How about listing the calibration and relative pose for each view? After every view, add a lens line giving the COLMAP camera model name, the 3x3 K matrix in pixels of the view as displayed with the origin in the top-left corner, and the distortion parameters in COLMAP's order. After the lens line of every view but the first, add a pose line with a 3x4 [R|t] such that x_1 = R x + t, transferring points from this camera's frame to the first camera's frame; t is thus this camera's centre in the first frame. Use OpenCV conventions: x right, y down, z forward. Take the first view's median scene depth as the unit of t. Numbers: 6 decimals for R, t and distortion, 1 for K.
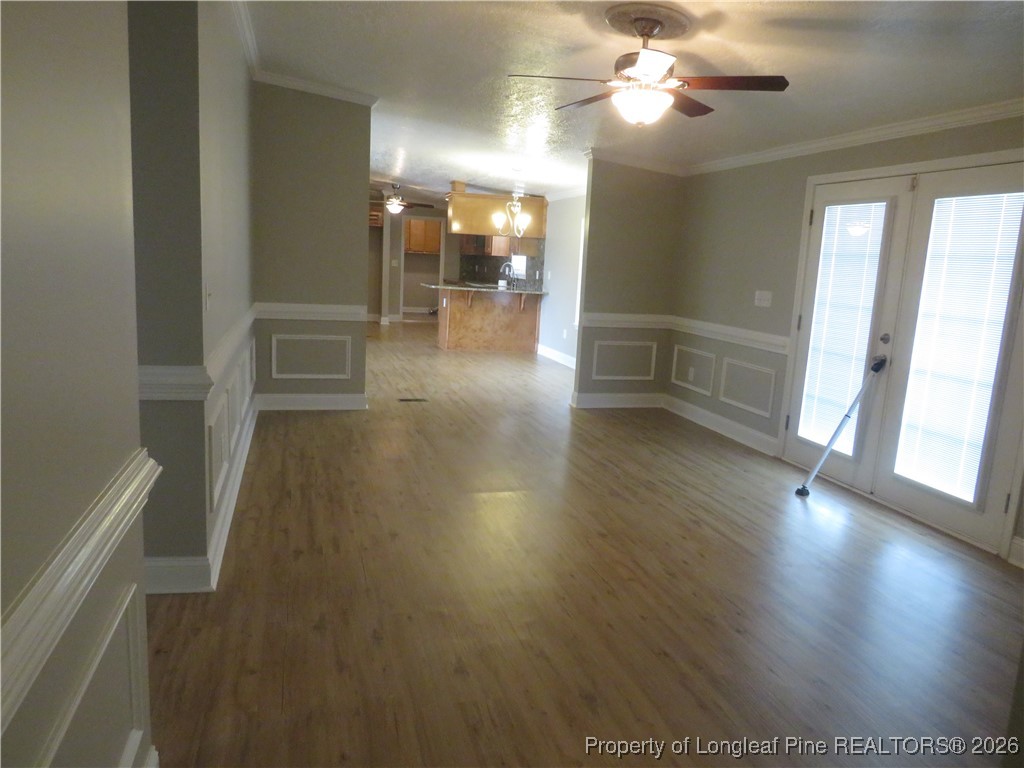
lens RADIAL K [[711.1, 0, 509.3], [0, 711.1, 388.9], [0, 0, 1]] dist [-0.034907, 0.006039]
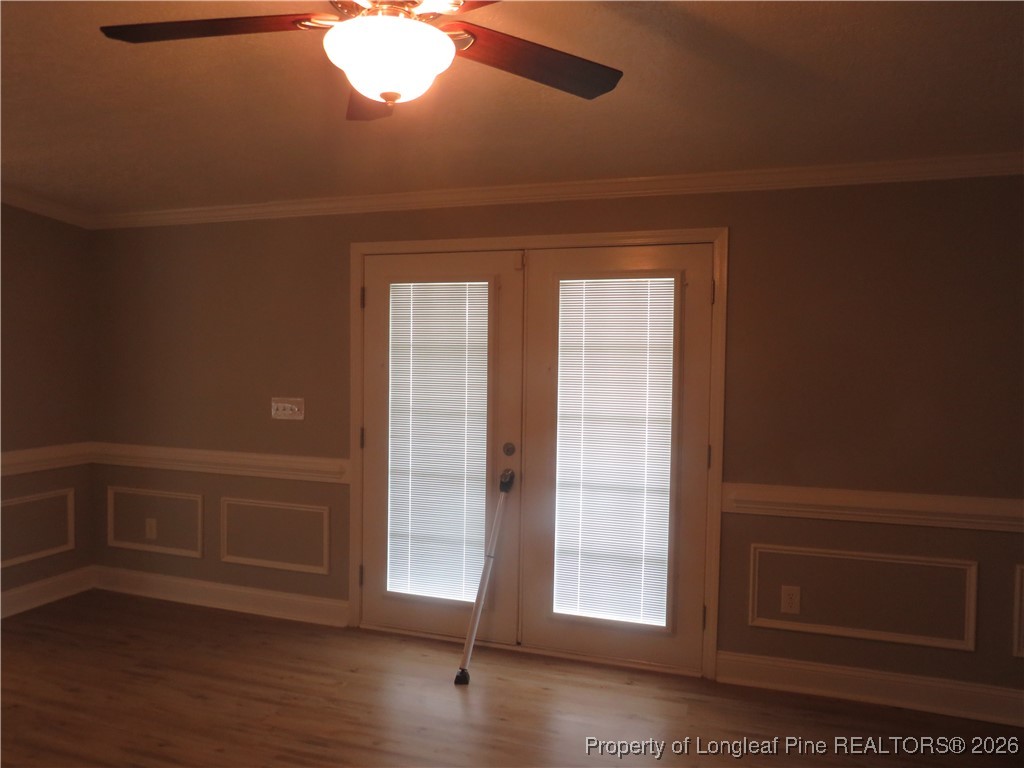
lens RADIAL K [[711.1, 0, 519.0], [0, 711.1, 383.8], [0, 0, 1]] dist [-0.034907, 0.006039]
pose [[0.557883, -0.068516, 0.827087, -0.108301], [0.164482, 0.985946, -0.029269, -0.103651], [-0.813457, 0.152370, 0.561312, 0.456216]]
